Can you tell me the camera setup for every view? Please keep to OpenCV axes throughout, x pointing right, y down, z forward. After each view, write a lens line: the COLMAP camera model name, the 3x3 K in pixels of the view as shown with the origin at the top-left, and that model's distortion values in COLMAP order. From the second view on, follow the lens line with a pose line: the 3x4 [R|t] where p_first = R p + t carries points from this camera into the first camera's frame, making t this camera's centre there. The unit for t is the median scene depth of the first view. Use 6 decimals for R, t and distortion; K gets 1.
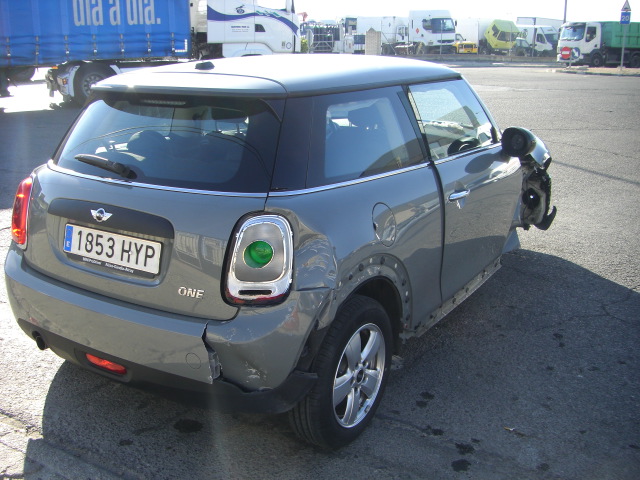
lens RADIAL K [[734.1, 0, 307.7], [0, 734.1, 255.4], [0, 0, 1]] dist [-0.146576, 0.000000]
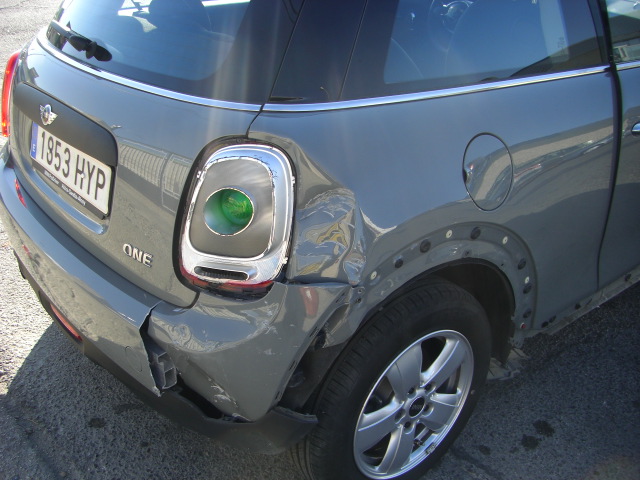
lens RADIAL K [[734.1, 0, 300.2], [0, 734.1, 260.7], [0, 0, 1]] dist [-0.146576, 0.000000]
pose [[0.946147, 0.148947, -0.287437, 0.143571], [-0.093356, 0.975686, 0.198295, -0.075499], [0.309983, -0.160782, 0.937048, 0.419649]]
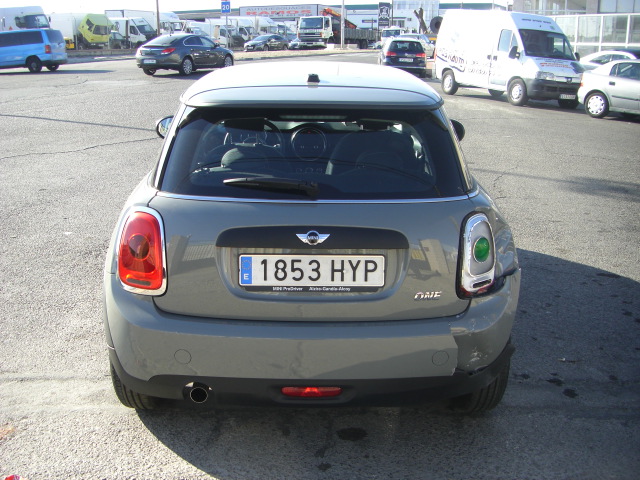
lens RADIAL K [[734.1, 0, 318.5], [0, 734.1, 248.5], [0, 0, 1]] dist [-0.146576, 0.000000]
pose [[0.830928, -0.157040, 0.533757, -0.783321], [0.155993, 0.986618, 0.047436, -0.084871], [-0.534064, 0.043846, 0.844306, 0.172036]]
